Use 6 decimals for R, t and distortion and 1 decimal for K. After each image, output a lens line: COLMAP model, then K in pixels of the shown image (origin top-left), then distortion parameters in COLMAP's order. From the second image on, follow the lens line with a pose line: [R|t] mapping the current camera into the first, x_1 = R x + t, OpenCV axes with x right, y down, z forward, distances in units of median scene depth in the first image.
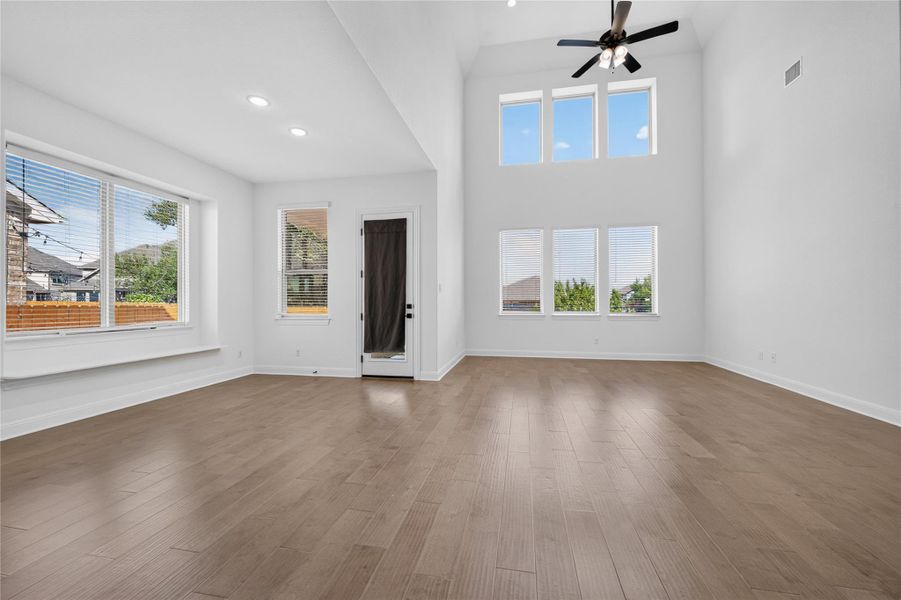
lens RADIAL K [[355.4, 0, 456.8], [0, 355.4, 301.0], [0, 0, 1]] dist [-0.001595, -0.000111]
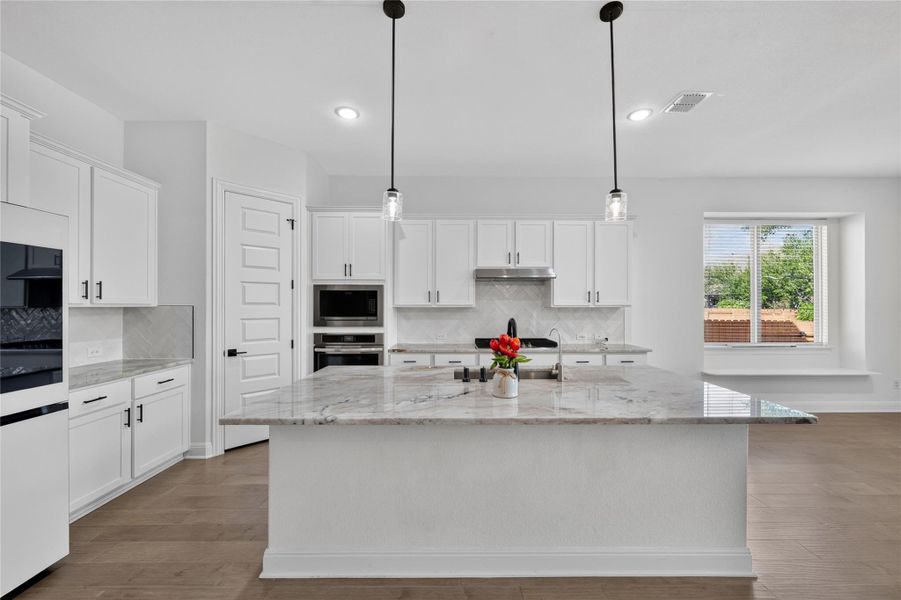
lens RADIAL K [[352.6, 0, 454.2], [0, 352.6, 305.5], [0, 0, 1]] dist [-0.000378, -0.000101]
pose [[0.190332, -0.000243, -0.981720, 0.018184], [0.003910, 0.999992, 0.000511, -0.048742], [0.981712, -0.003936, 0.190331, -0.209833]]
